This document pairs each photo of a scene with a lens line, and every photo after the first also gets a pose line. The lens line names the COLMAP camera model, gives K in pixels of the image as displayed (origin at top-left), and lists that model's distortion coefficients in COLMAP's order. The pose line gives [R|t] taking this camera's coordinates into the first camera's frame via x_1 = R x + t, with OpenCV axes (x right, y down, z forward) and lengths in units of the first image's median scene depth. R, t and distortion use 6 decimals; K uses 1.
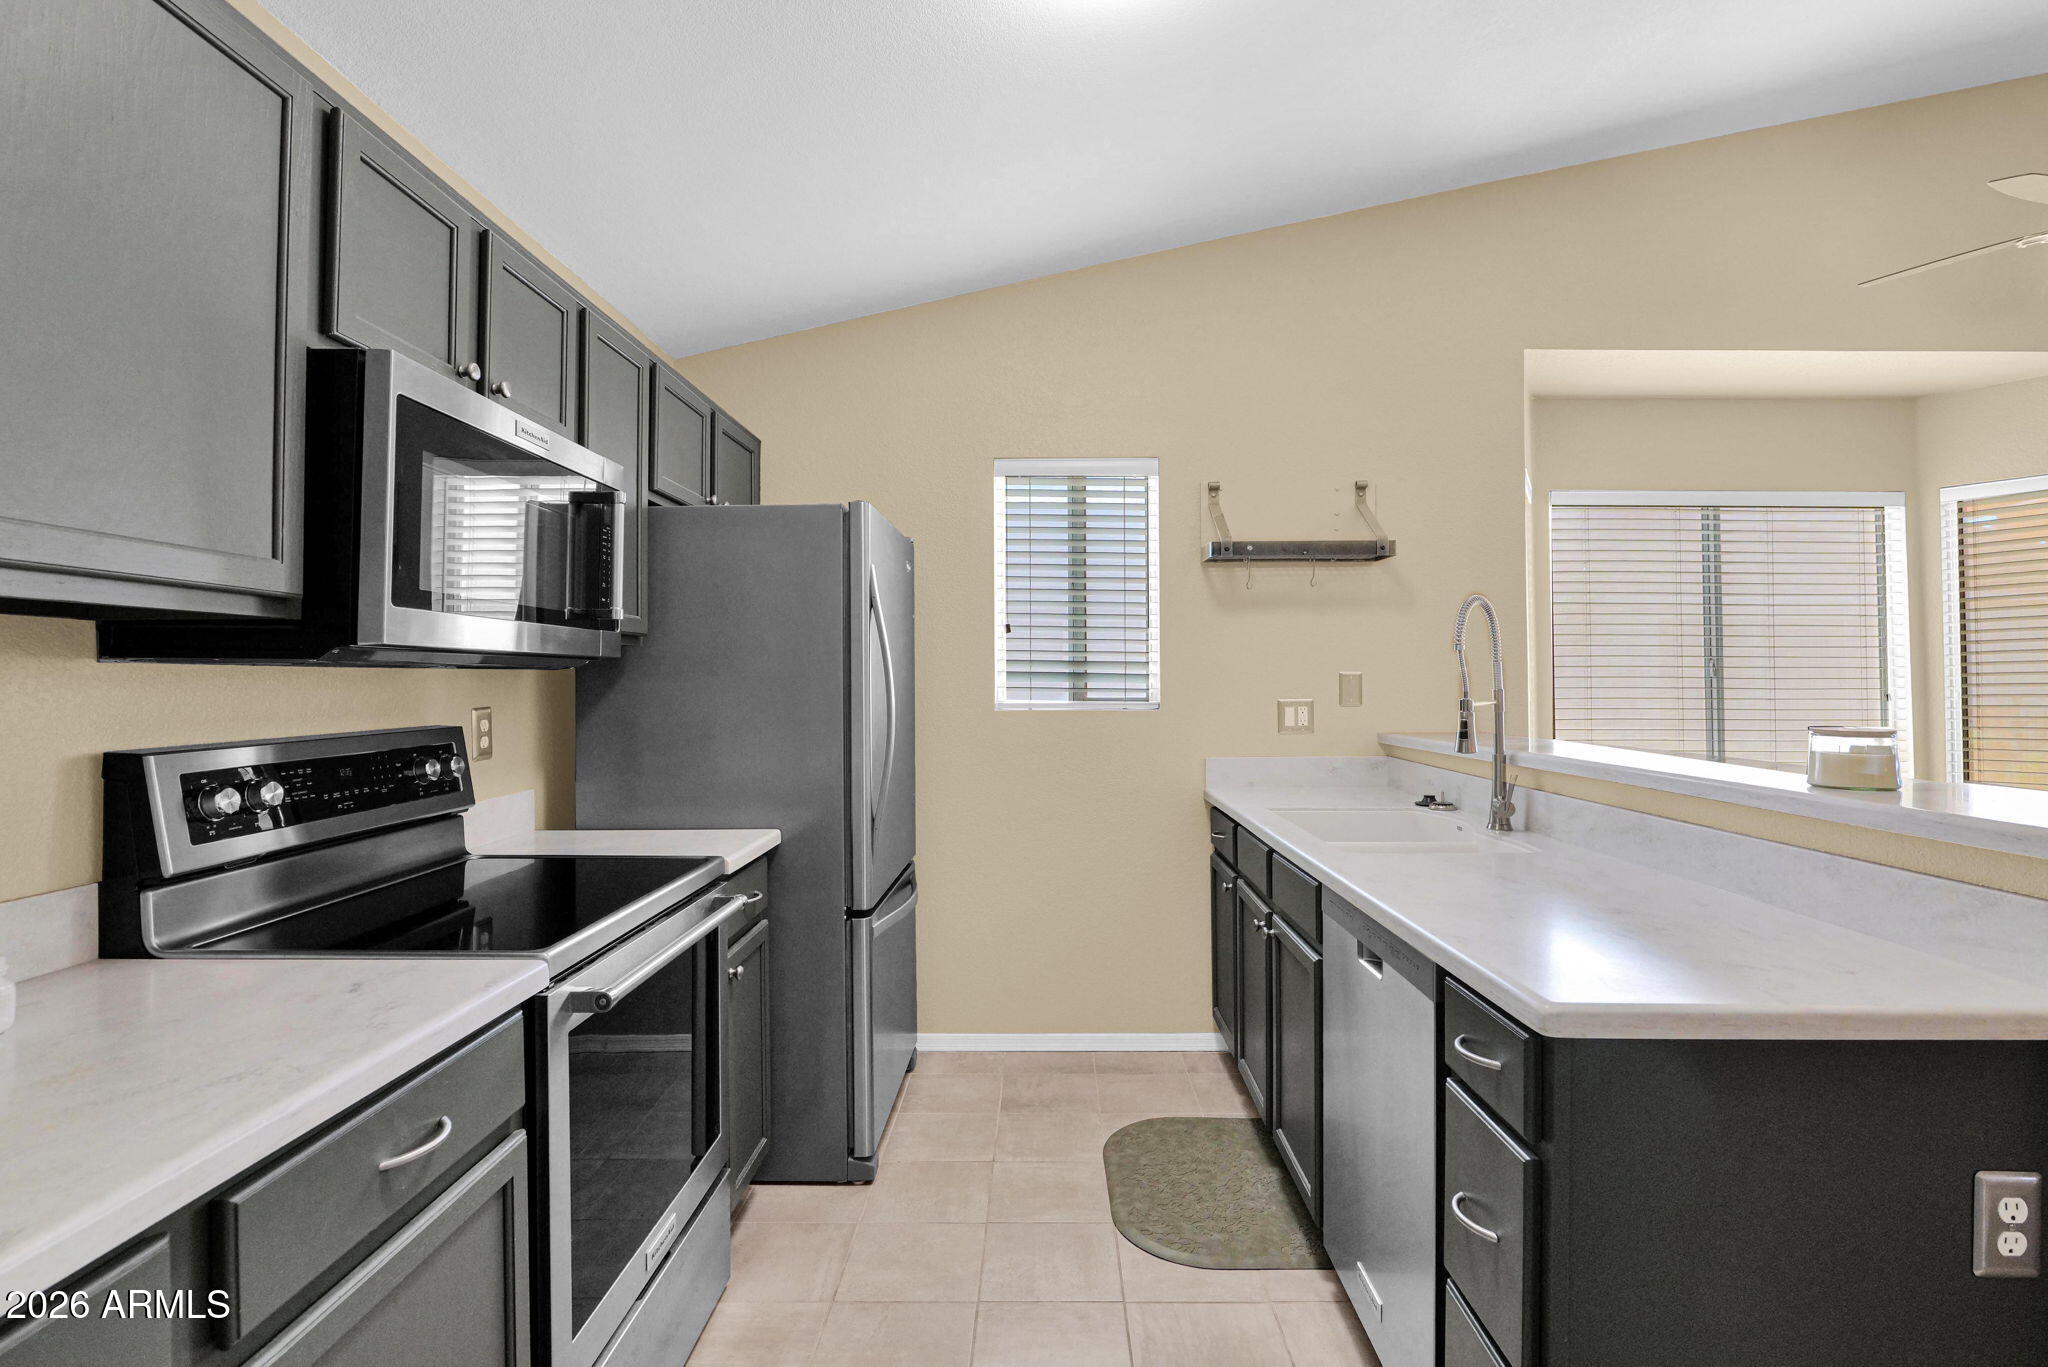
lens RADIAL K [[983.0, 0, 1059.8], [0, 983.0, 662.5], [0, 0, 1]] dist [-0.009643, 0.002019]
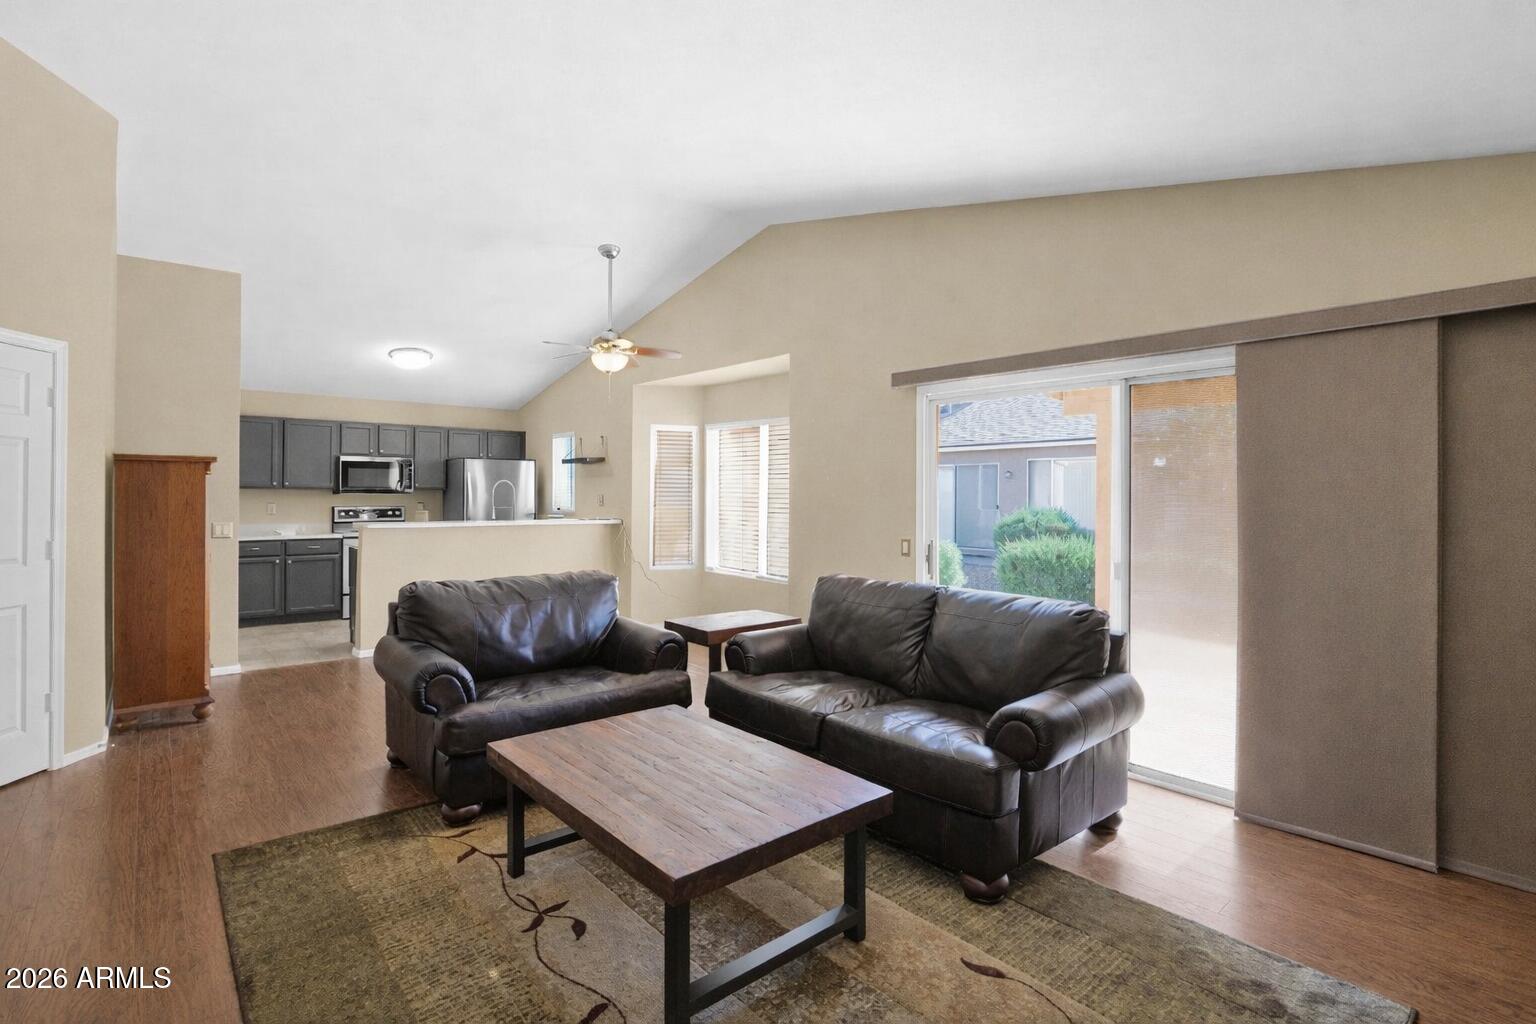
lens RADIAL K [[737.3, 0, 763.3], [0, 737.3, 500.1], [0, 0, 1]] dist [-0.009643, 0.002019]
pose [[0.644872, 0.018348, -0.764070, 3.479046], [-0.000254, 0.999717, 0.023793, -0.062489], [0.764290, -0.015149, 0.644694, -0.115391]]
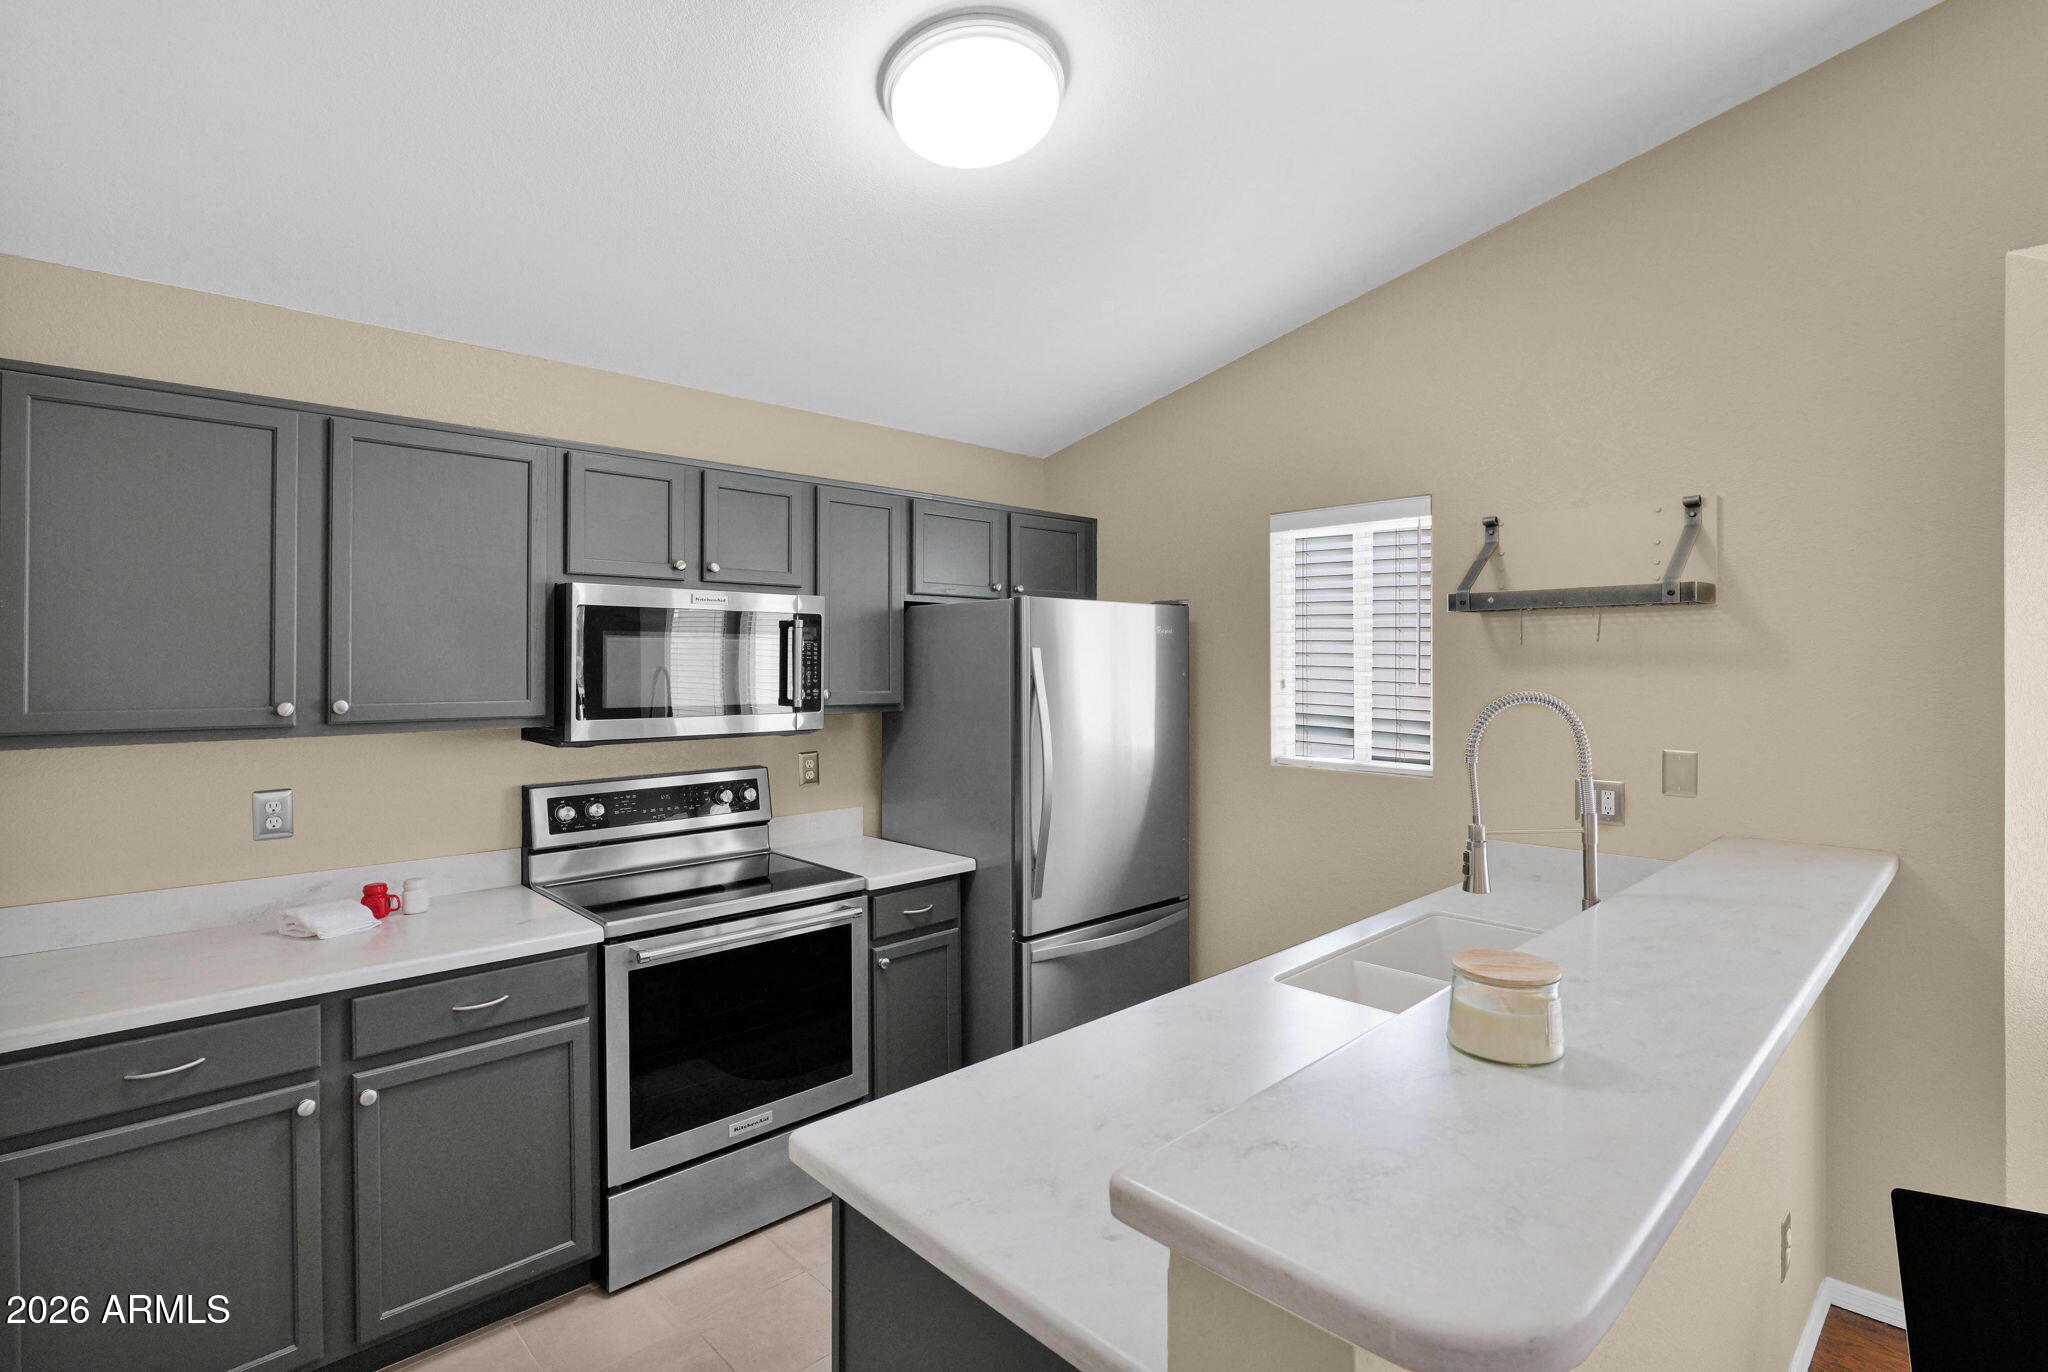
lens RADIAL K [[983.0, 0, 1034.8], [0, 983.0, 671.1], [0, 0, 1]] dist [-0.009643, 0.002019]
pose [[0.703841, 0.010873, -0.710274, 0.728312], [0.007611, 0.999710, 0.022845, -0.109742], [0.710317, -0.021485, 0.703554, 0.183452]]
